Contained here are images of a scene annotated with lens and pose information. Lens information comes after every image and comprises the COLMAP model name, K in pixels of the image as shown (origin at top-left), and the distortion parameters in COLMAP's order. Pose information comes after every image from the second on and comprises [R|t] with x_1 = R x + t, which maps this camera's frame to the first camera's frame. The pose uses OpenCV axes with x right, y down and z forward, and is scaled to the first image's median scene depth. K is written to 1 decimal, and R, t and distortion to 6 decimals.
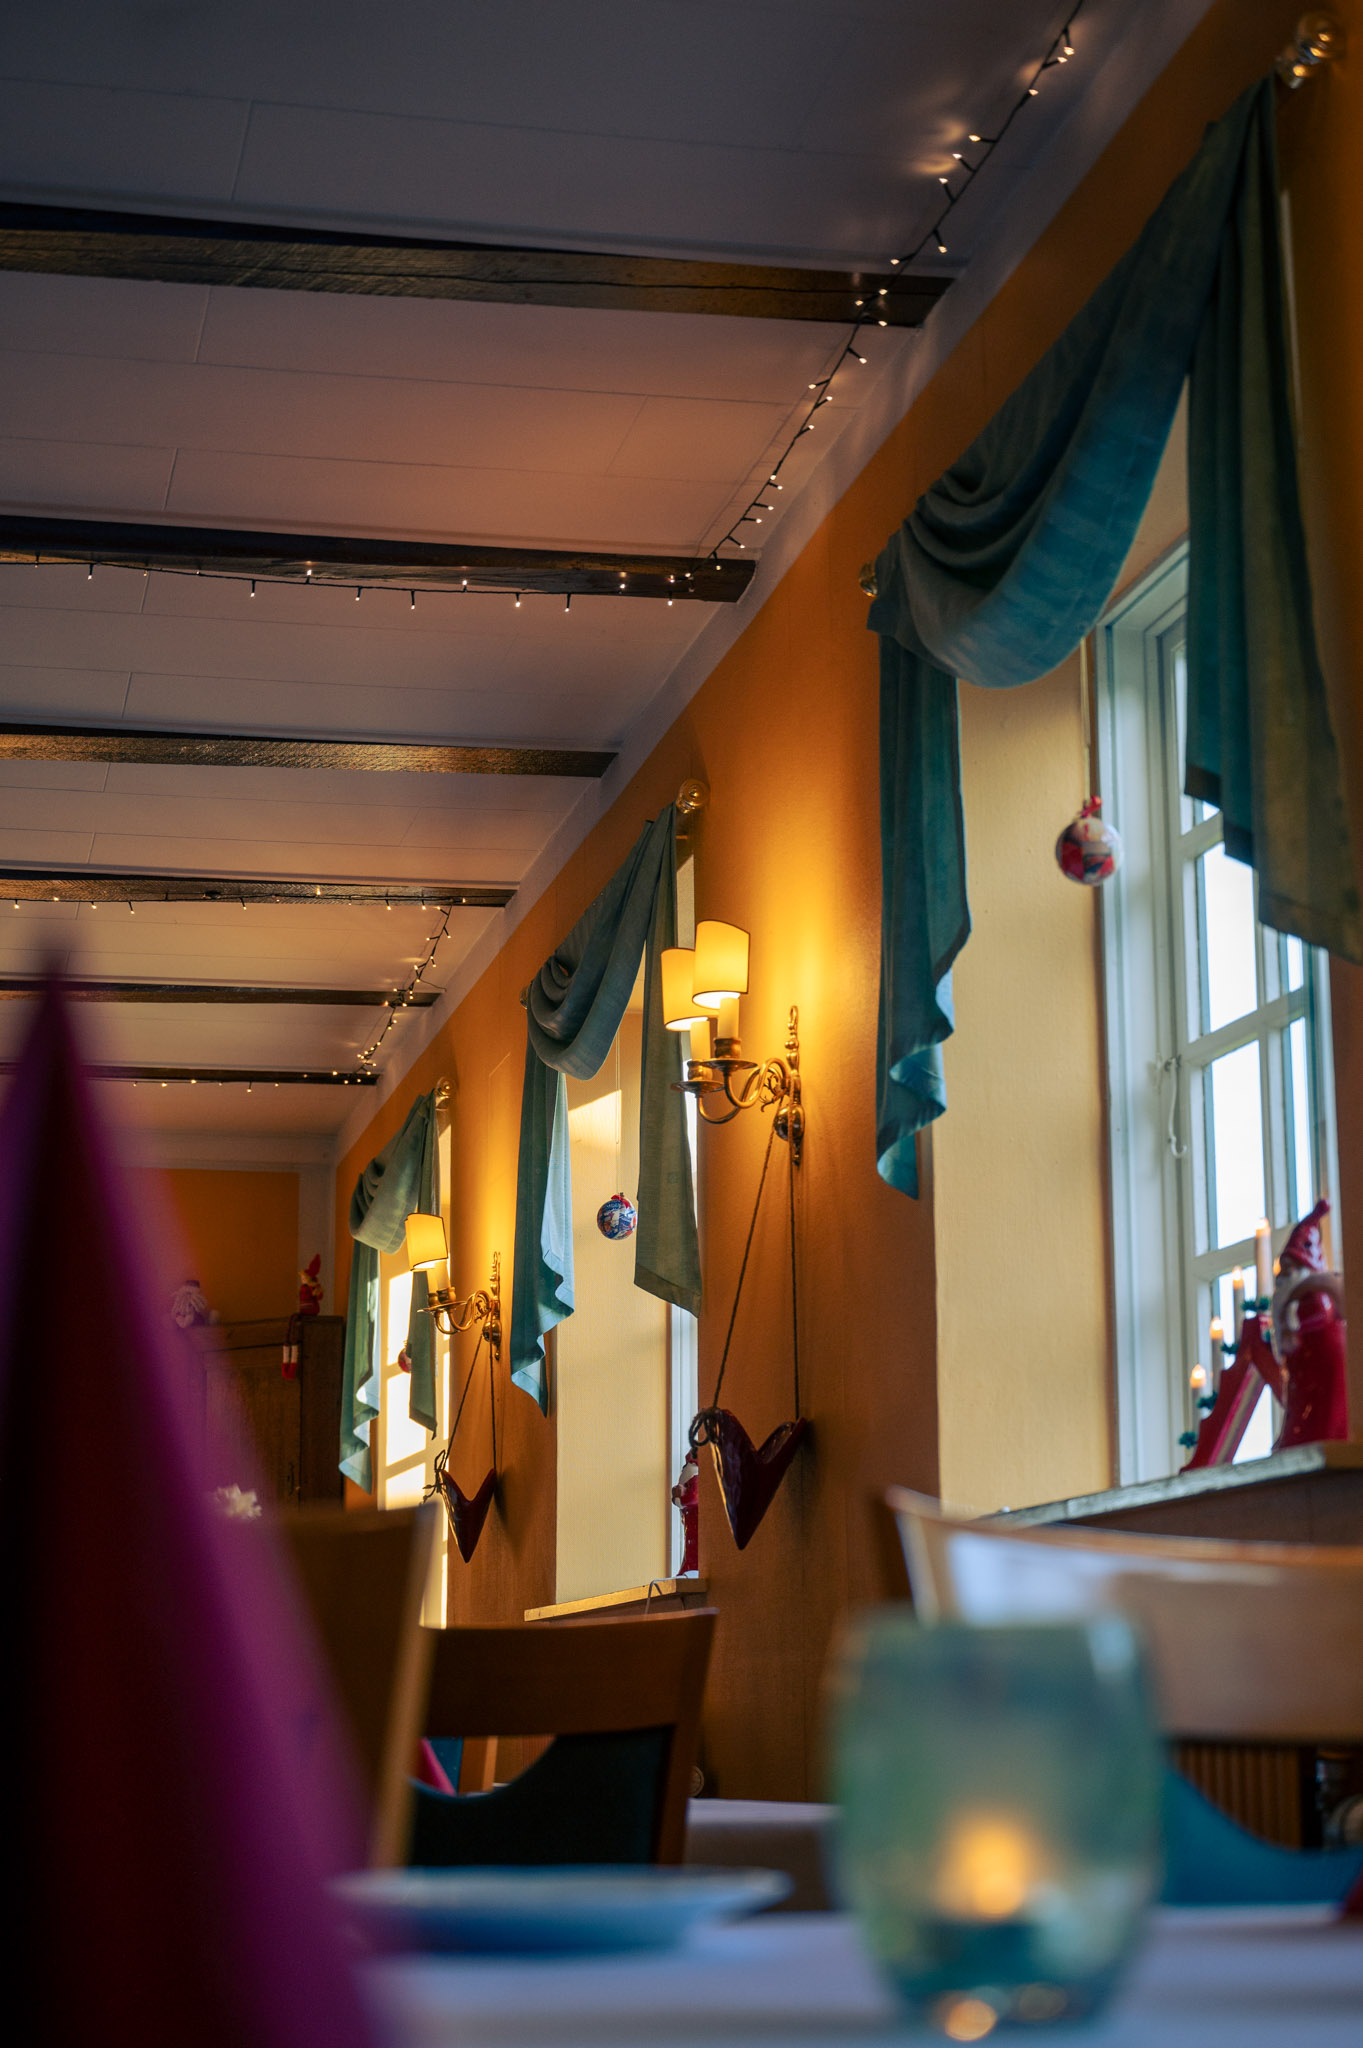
lens RADIAL K [[3358.0, 0, 731.2], [0, 3358.0, 1022.5], [0, 0, 1]] dist [0.027834, -0.013498]
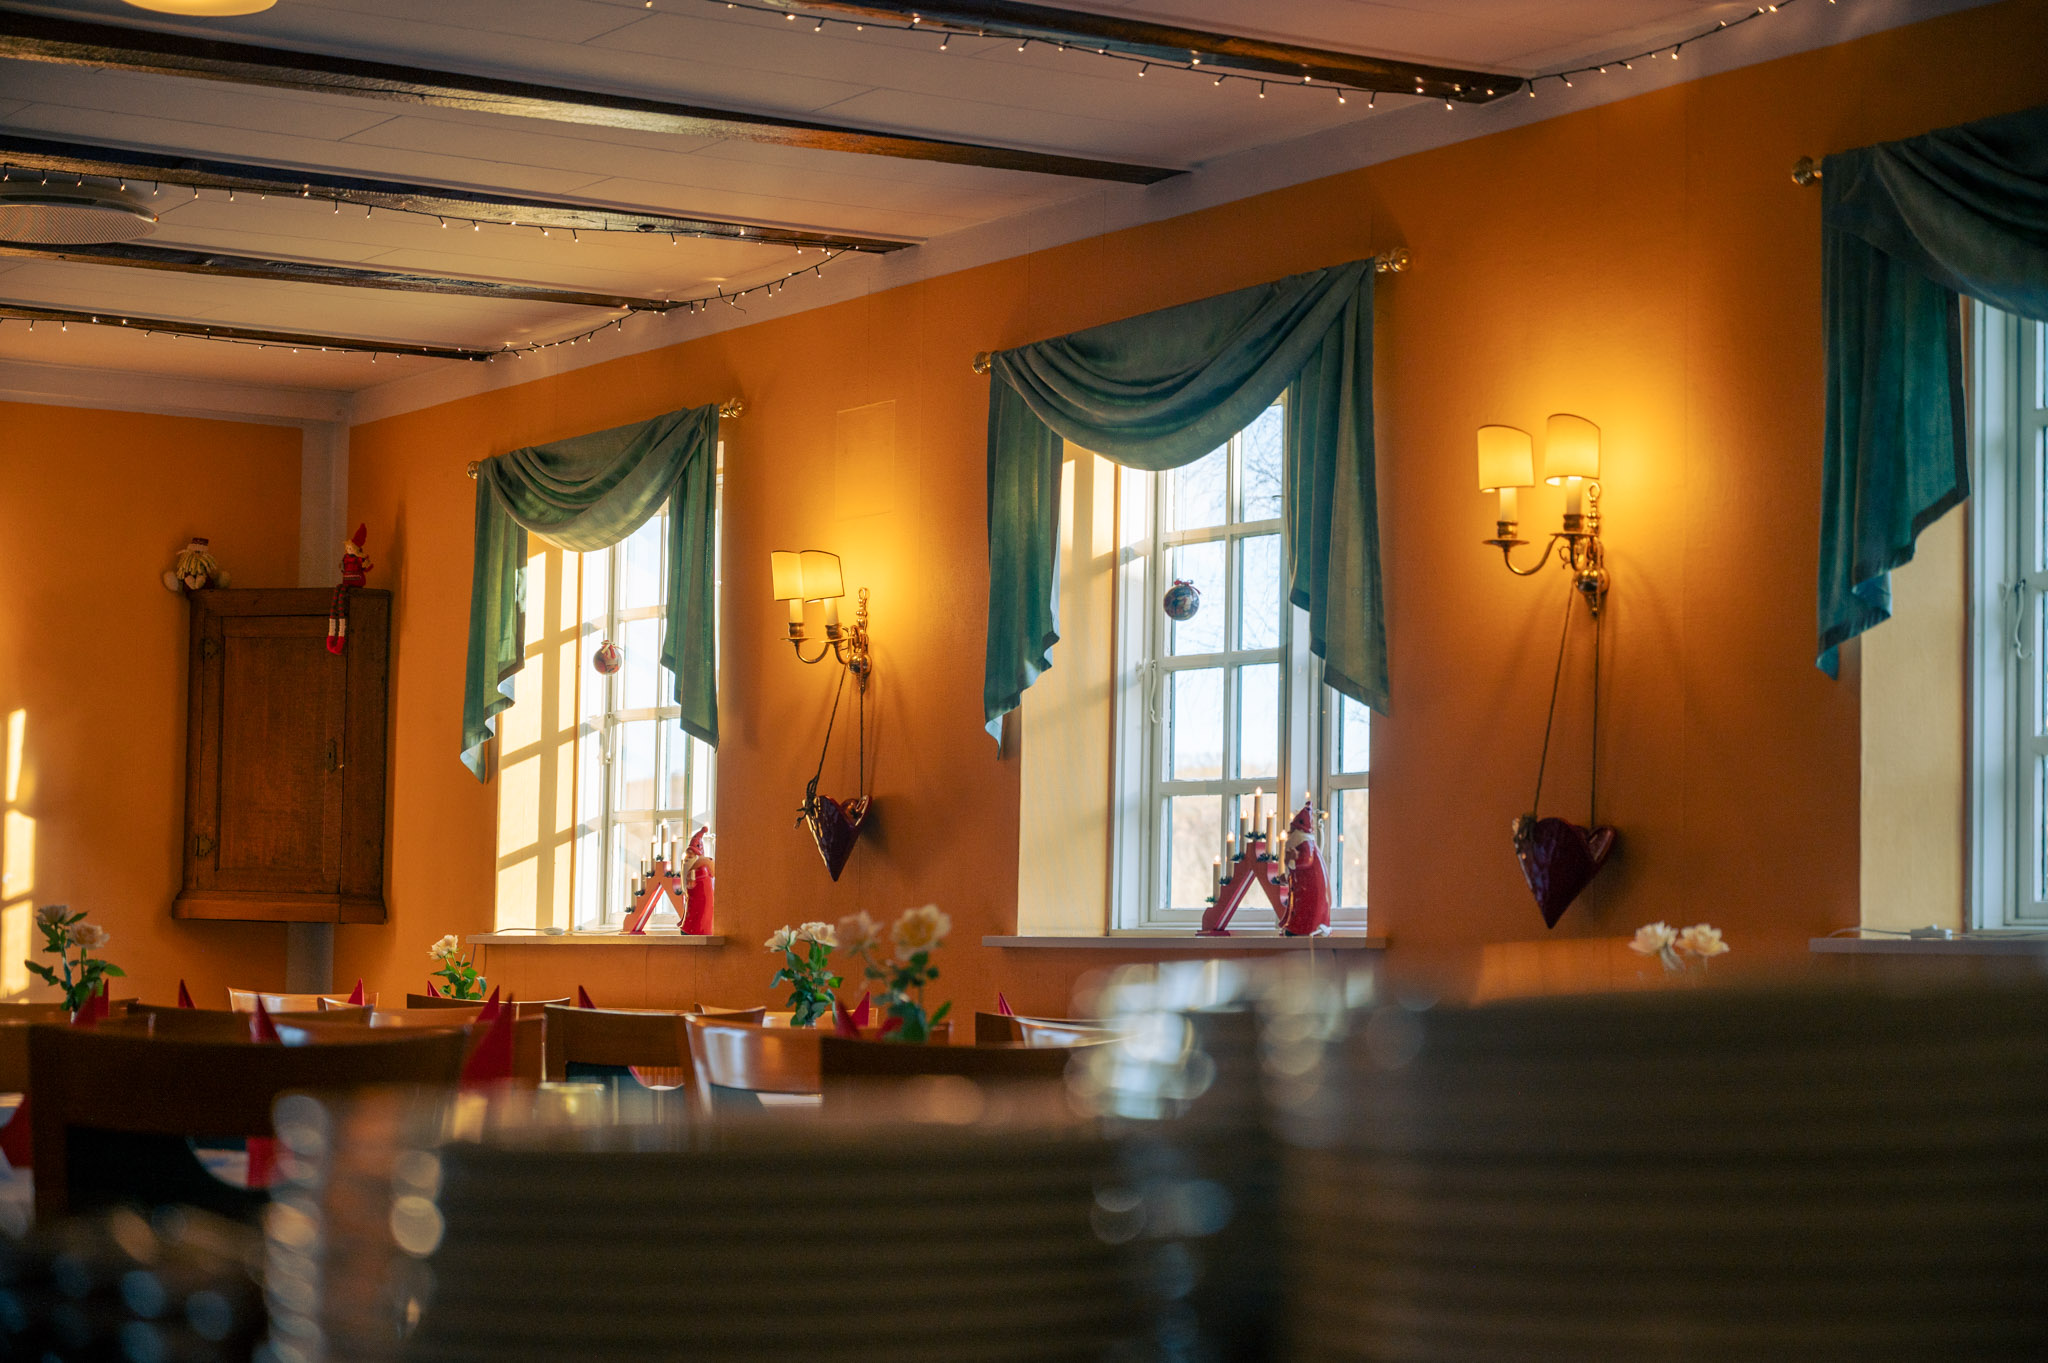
lens RADIAL K [[4122.0, 0, 1061.9], [0, 4122.0, 681.5], [0, 0, 1]] dist [0.003443, 0.249711]
pose [[0.942417, 0.047418, 0.331062, -0.614010], [-0.092812, 0.988097, 0.122678, -0.092896], [-0.321304, -0.146340, 0.935600, -0.314953]]
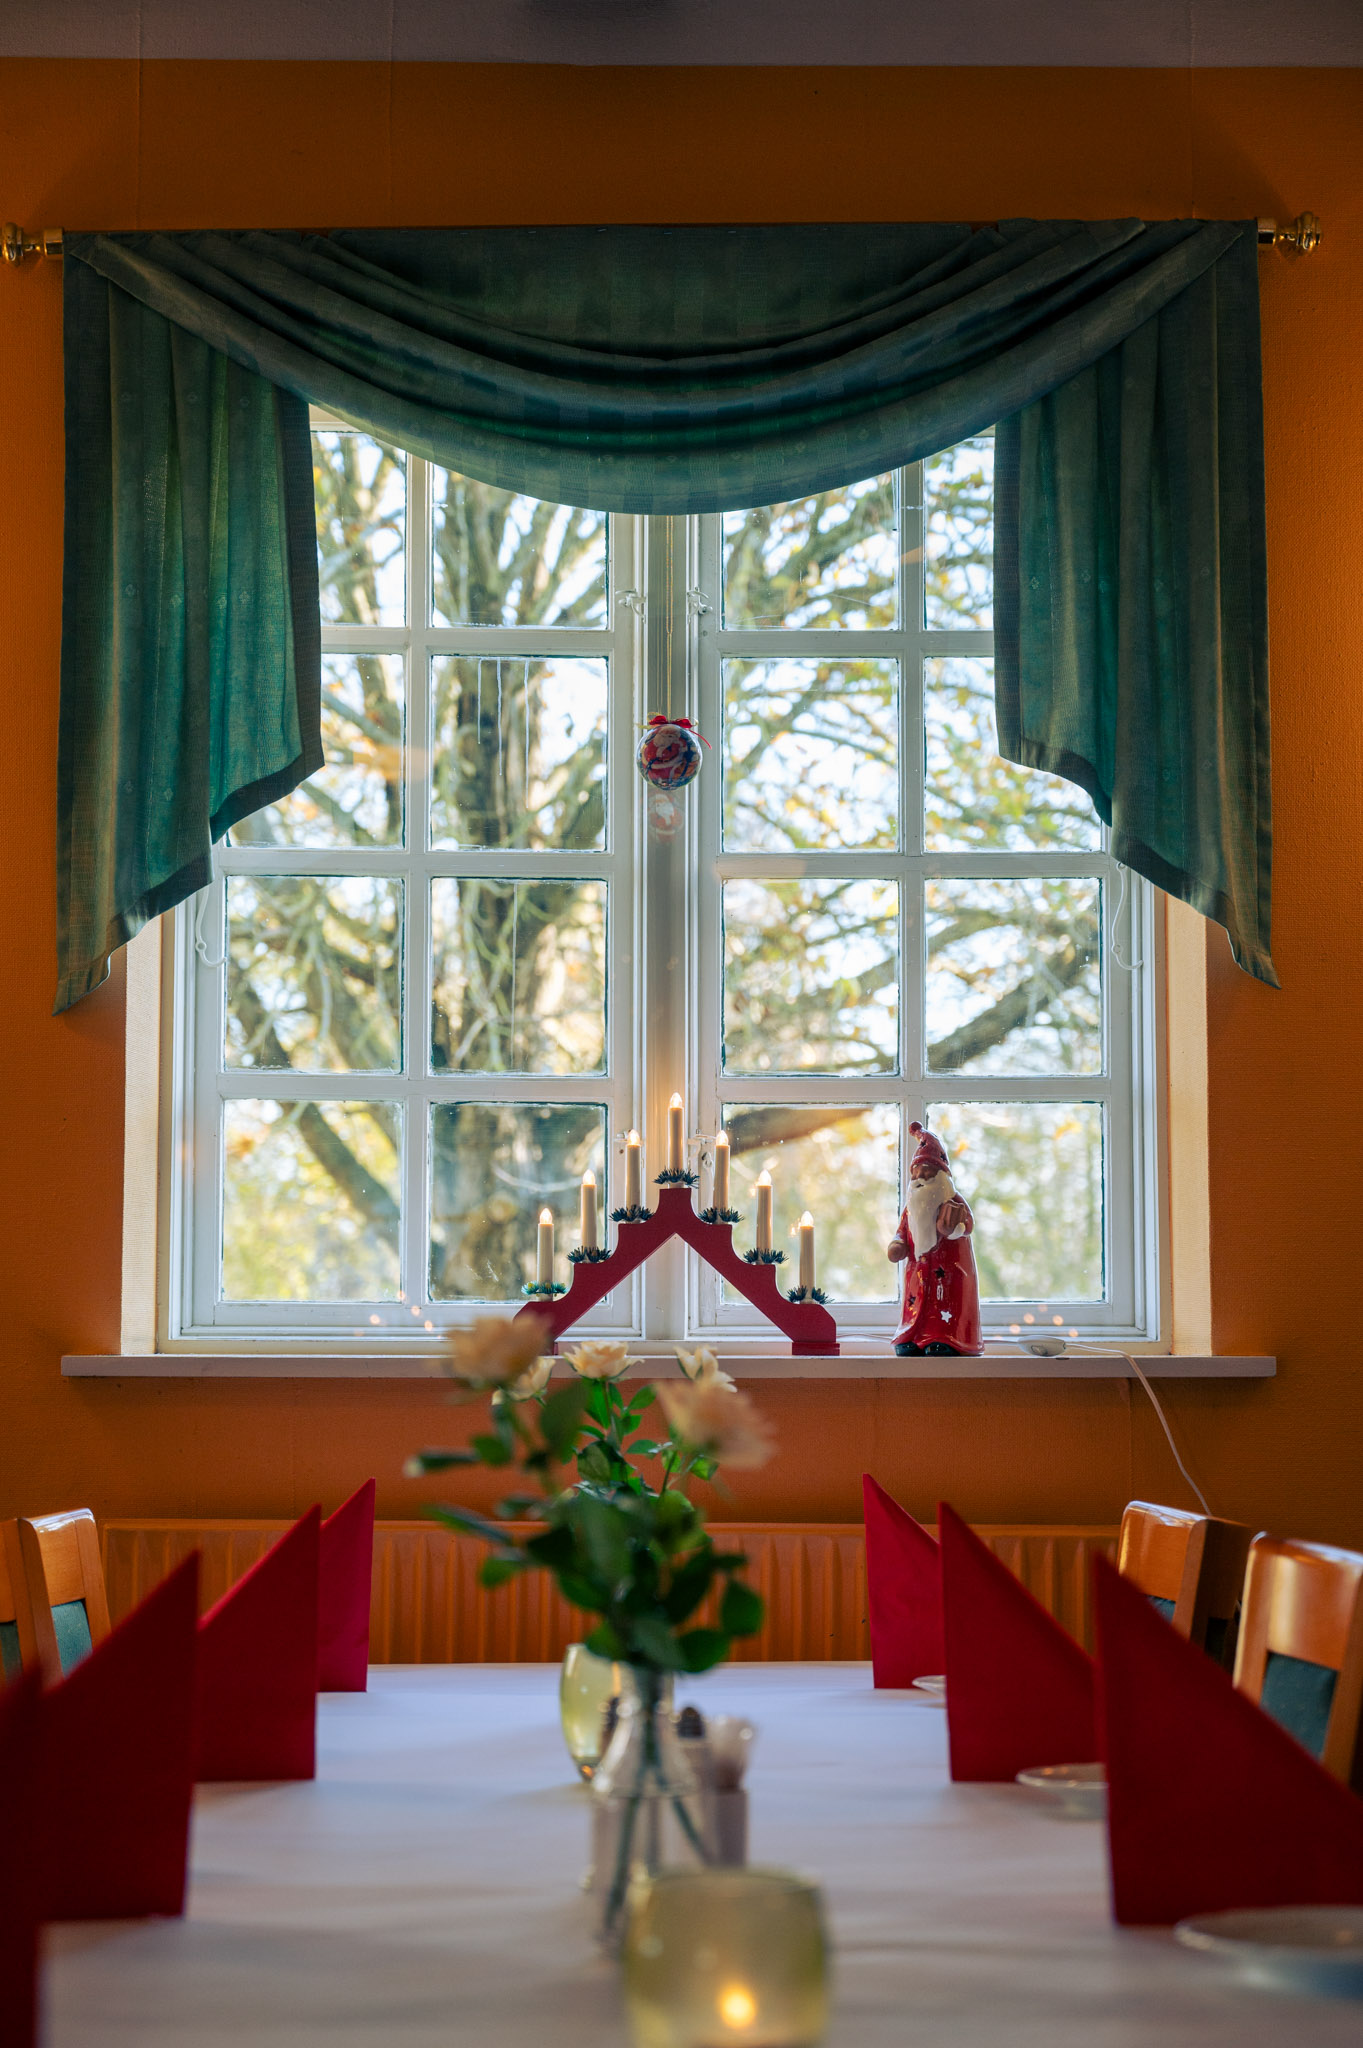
lens RADIAL K [[4266.7, 0, 681.5], [0, 4266.7, 1024.0], [0, 0, 1]] dist [0.030578, 0.184145]
pose [[0.208818, 0.112506, 0.971461, -0.929515], [-0.203588, 0.976598, -0.069339, 0.189130], [-0.956529, -0.183299, 0.226836, 0.950854]]
